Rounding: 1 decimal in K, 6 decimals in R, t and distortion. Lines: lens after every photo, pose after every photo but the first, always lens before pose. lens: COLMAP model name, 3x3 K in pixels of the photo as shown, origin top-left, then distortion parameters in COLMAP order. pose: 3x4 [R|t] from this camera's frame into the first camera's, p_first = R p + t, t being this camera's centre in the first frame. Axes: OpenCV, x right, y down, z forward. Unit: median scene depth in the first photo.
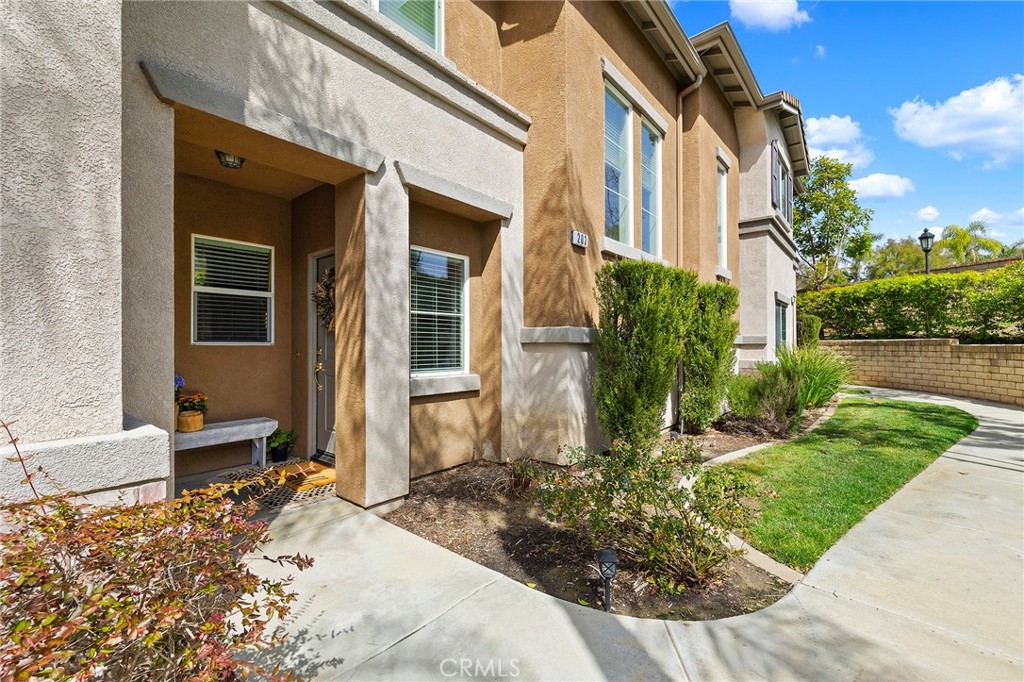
lens RADIAL K [[428.2, 0, 510.2], [0, 428.2, 340.3], [0, 0, 1]] dist [0.001722, 0.000054]
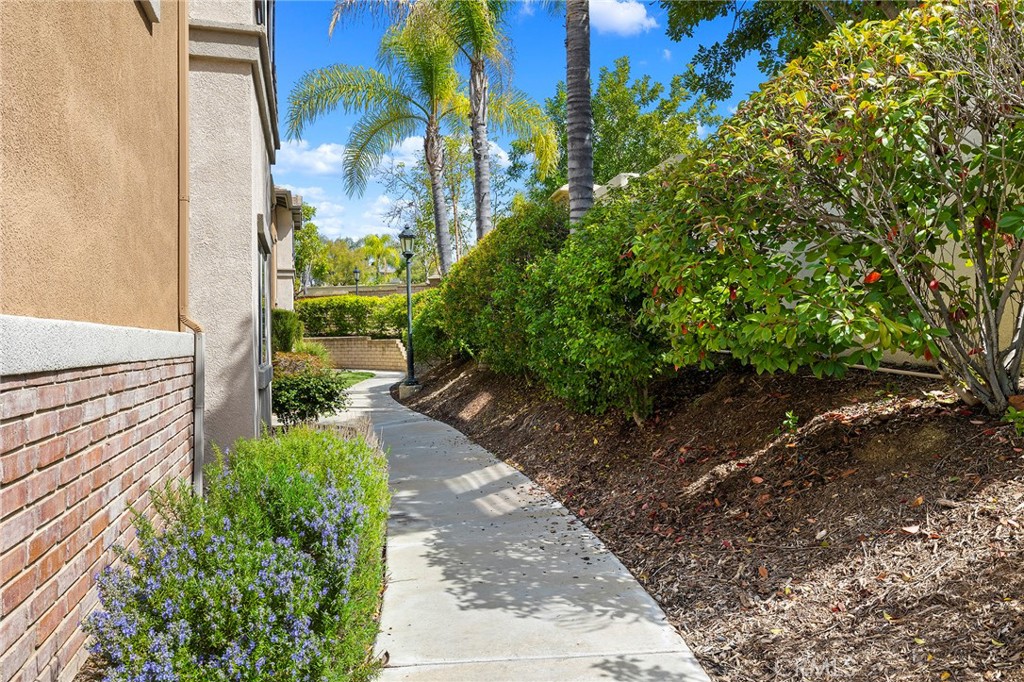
lens RADIAL K [[708.1, 0, 511.5], [0, 708.1, 339.3], [0, 0, 1]] dist [-0.001937, -0.000089]
pose [[0.548737, -0.008750, 0.835949, -0.943834], [0.007246, 0.999957, 0.005711, -0.003888], [-0.835963, 0.002923, 0.548777, -0.953370]]
